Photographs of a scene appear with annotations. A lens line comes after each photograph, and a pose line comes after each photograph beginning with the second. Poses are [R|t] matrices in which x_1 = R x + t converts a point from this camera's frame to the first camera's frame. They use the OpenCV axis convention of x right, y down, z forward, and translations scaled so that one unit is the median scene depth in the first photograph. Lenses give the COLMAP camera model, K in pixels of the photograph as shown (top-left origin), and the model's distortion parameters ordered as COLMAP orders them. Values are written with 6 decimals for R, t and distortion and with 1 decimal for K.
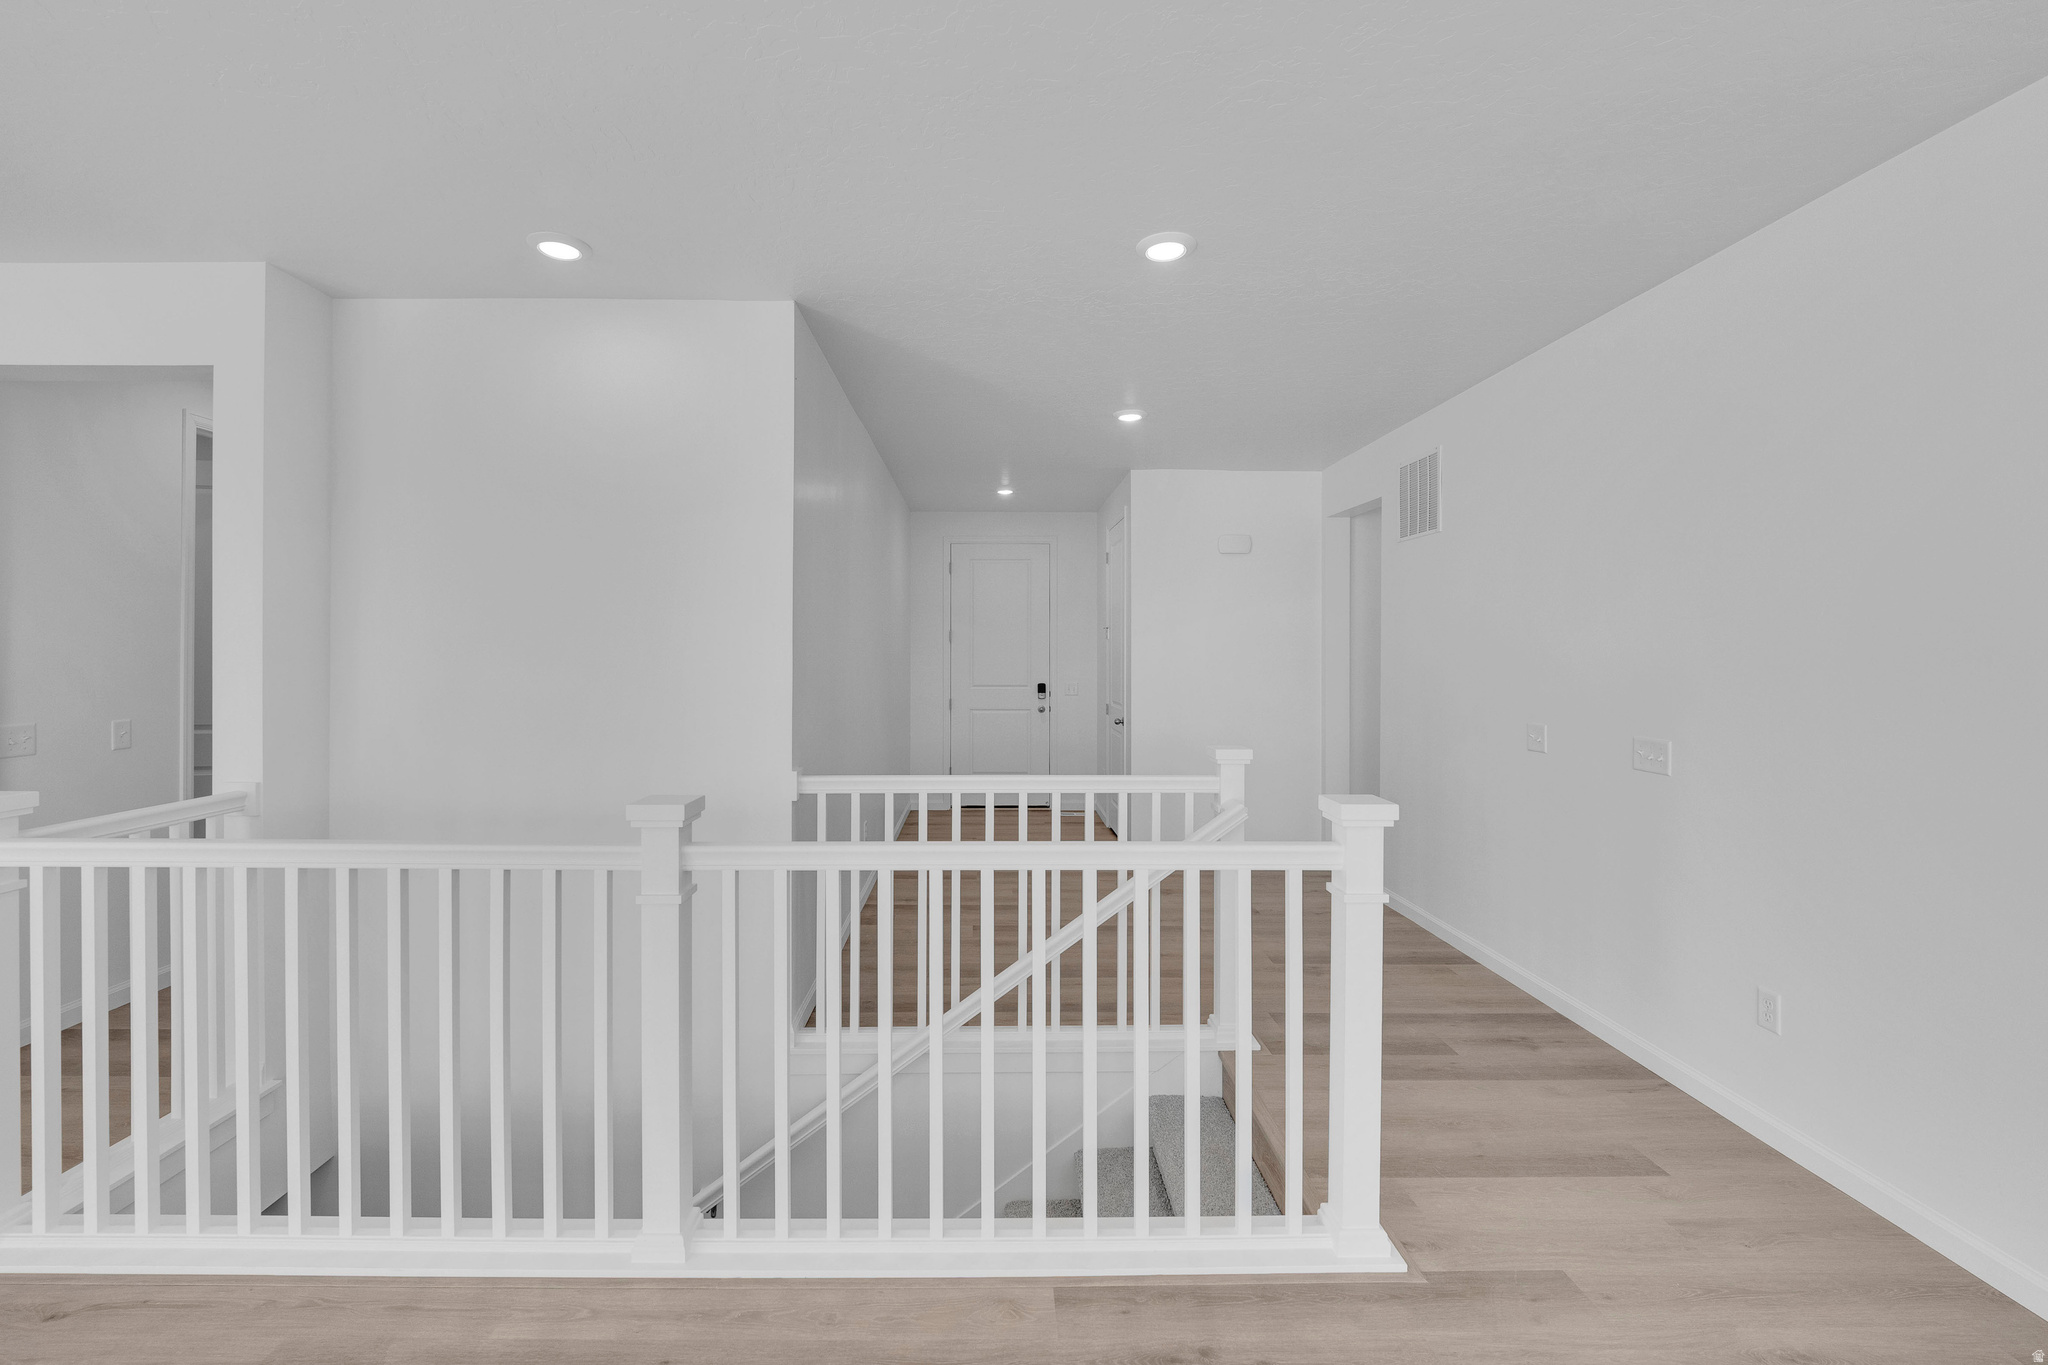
lens RADIAL K [[841.1, 0, 1020.2], [0, 841.1, 678.1], [0, 0, 1]] dist [-0.014260, 0.000012]
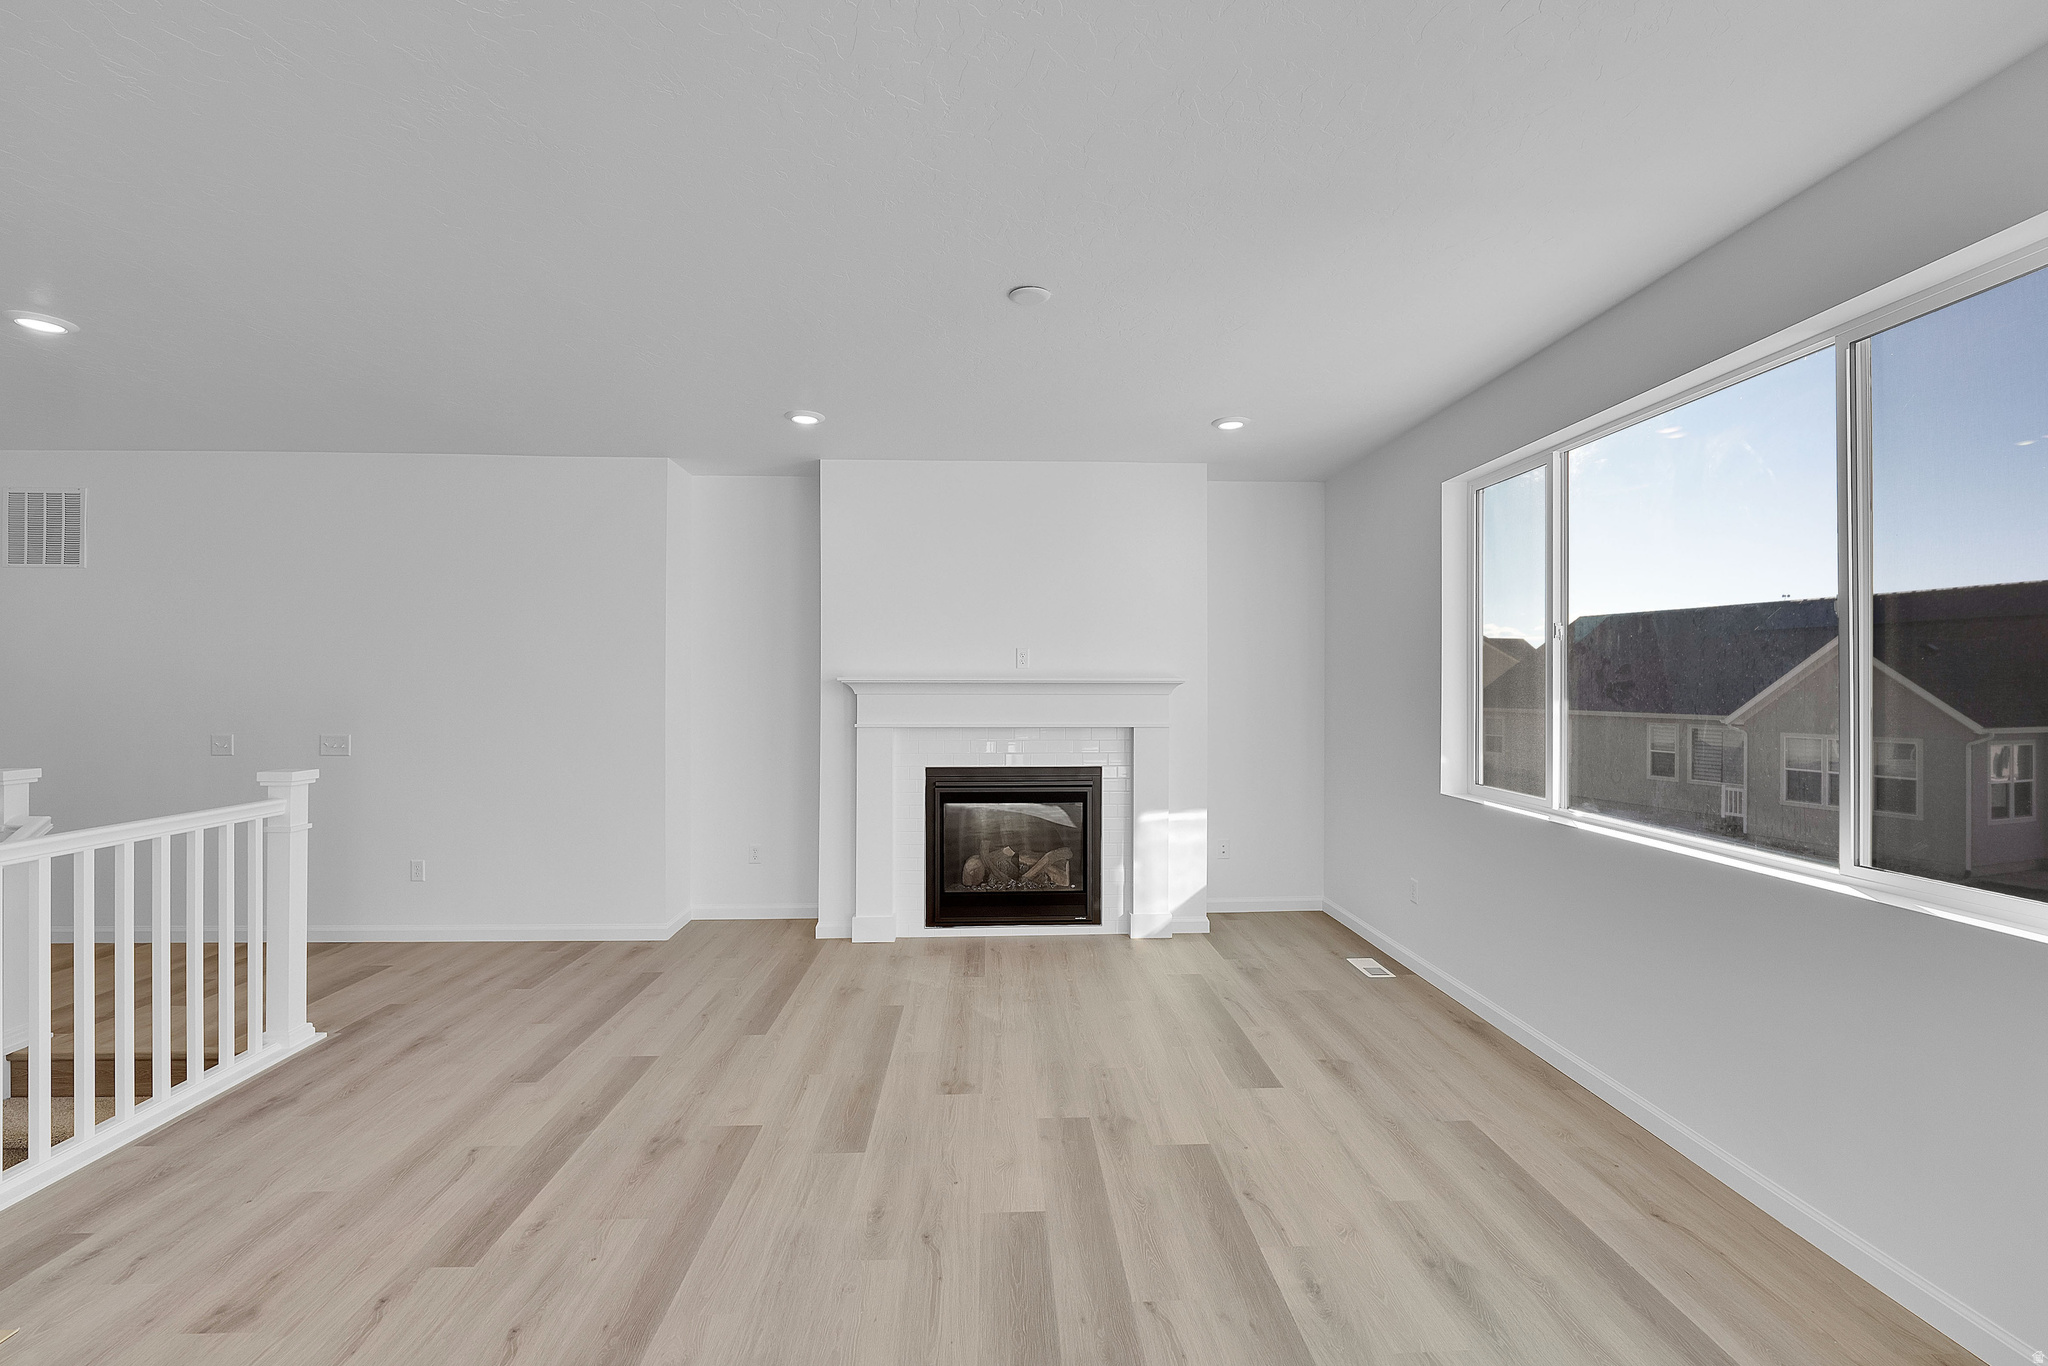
lens RADIAL K [[868.0, 0, 1022.3], [0, 868.0, 676.4], [0, 0, 1]] dist [-0.012991, 0.000776]
pose [[-0.006394, -0.005914, 0.999962, -1.390708], [0.000703, 0.999982, 0.005918, -0.076926], [-0.999979, 0.000741, -0.006389, -0.491468]]
